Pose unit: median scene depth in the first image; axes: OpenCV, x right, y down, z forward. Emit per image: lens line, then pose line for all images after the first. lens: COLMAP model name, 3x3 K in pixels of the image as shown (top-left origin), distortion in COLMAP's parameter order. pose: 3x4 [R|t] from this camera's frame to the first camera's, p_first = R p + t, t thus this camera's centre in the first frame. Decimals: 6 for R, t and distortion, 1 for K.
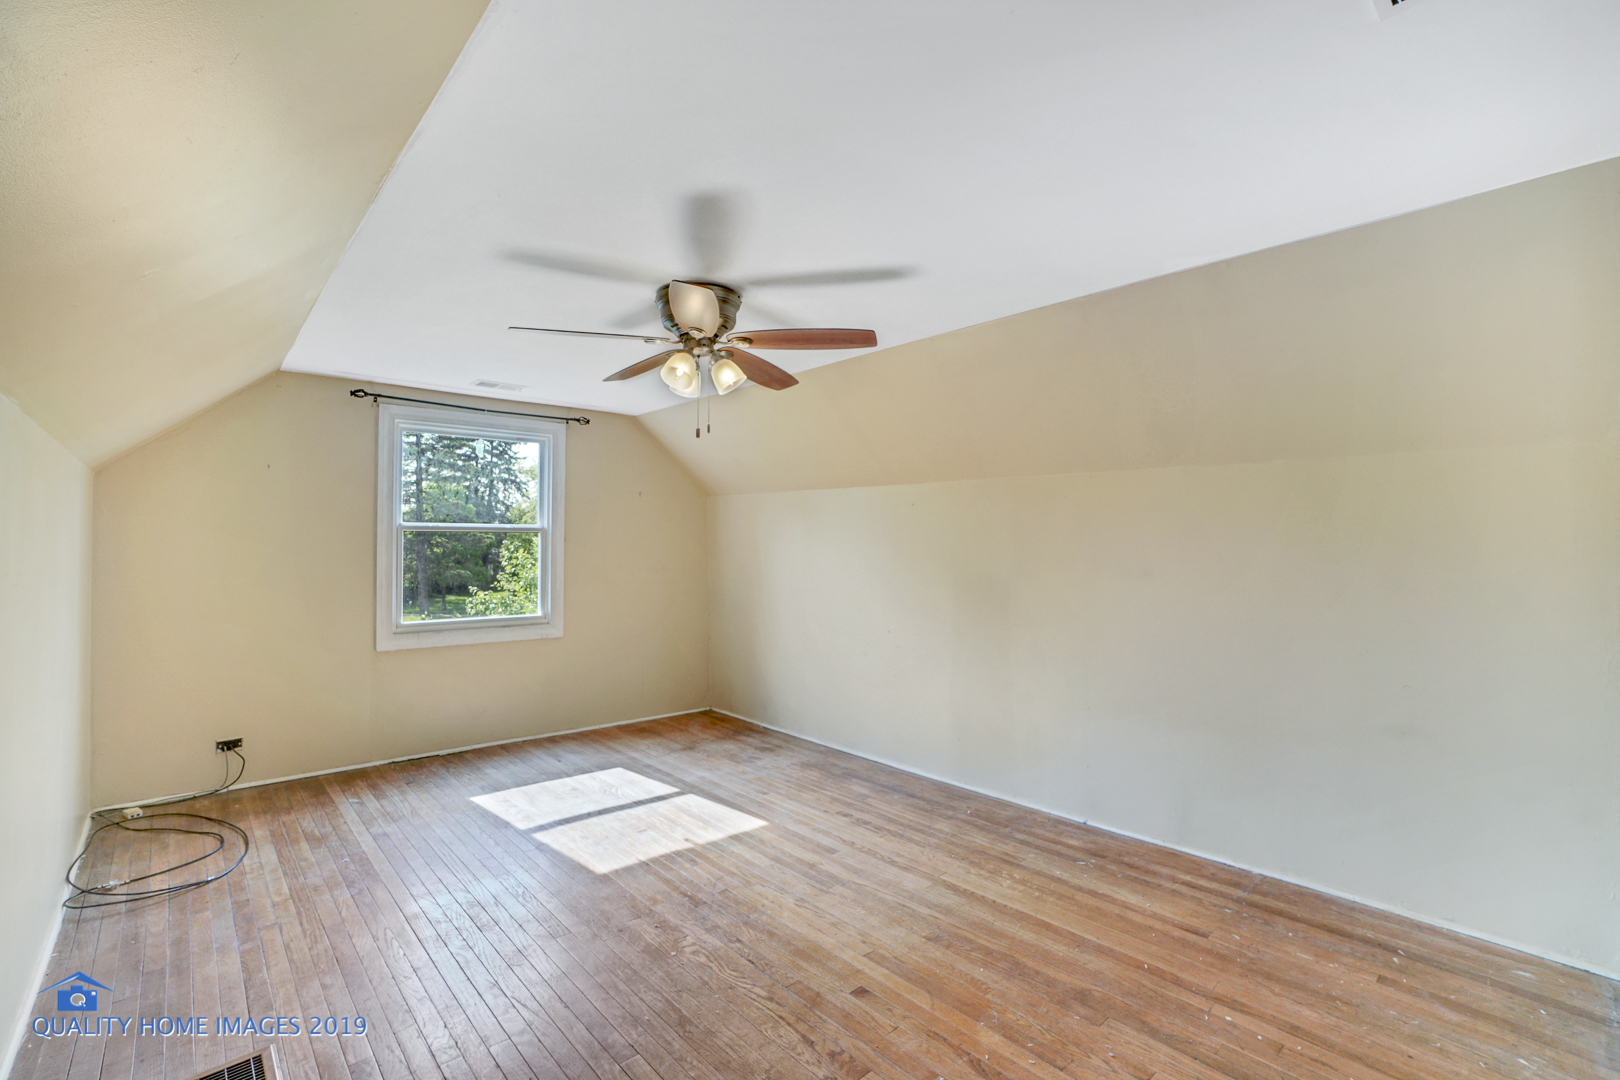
lens RADIAL K [[748.0, 0, 810.0], [0, 748.0, 540.0], [0, 0, 1]] dist [-0.001109, 0.000502]
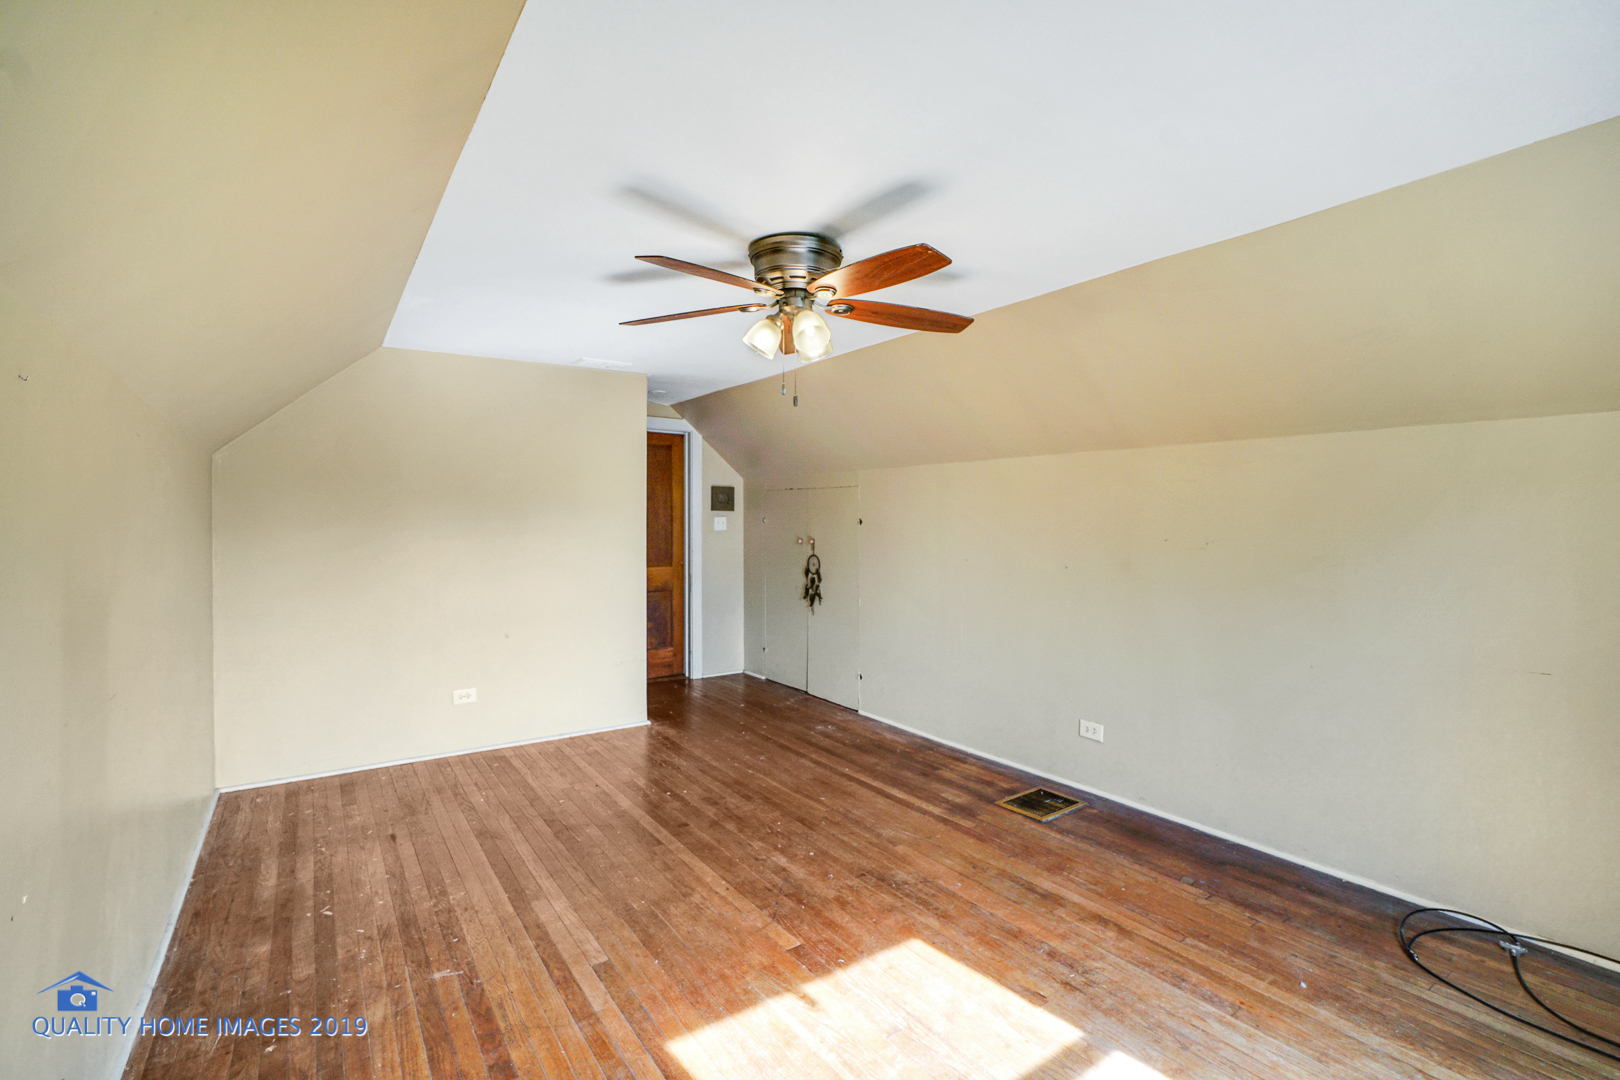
lens RADIAL K [[750.4, 0, 801.8], [0, 750.4, 511.4], [0, 0, 1]] dist [-0.061160, 0.028424]
pose [[-0.991898, -0.001174, 0.127035, -0.189479], [-0.003346, 0.999852, -0.016887, 0.004475], [-0.126996, -0.017175, -0.991754, 1.313268]]
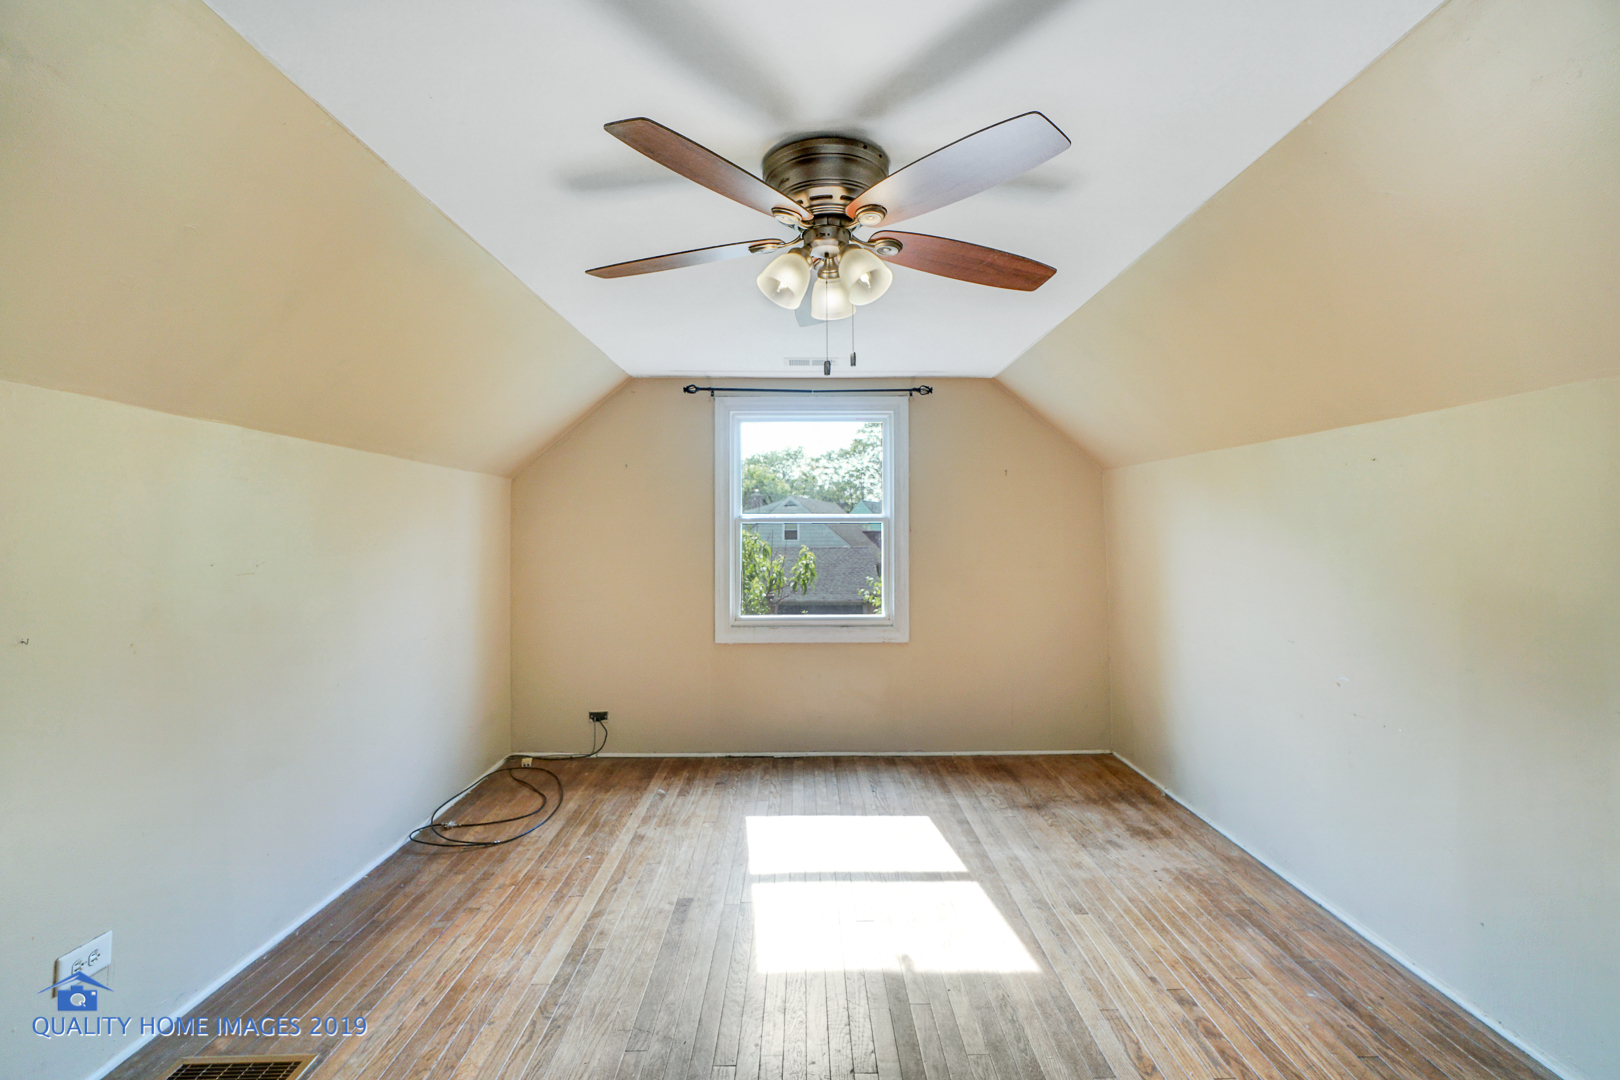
lens RADIAL K [[750.4, 0, 801.8], [0, 750.4, 511.4], [0, 0, 1]] dist [-0.061160, 0.028424]
pose [[0.753365, -0.026717, -0.657060, 0.184956], [0.010664, 0.999539, -0.028415, 0.001875], [0.657516, 0.014400, 0.753303, 0.337811]]
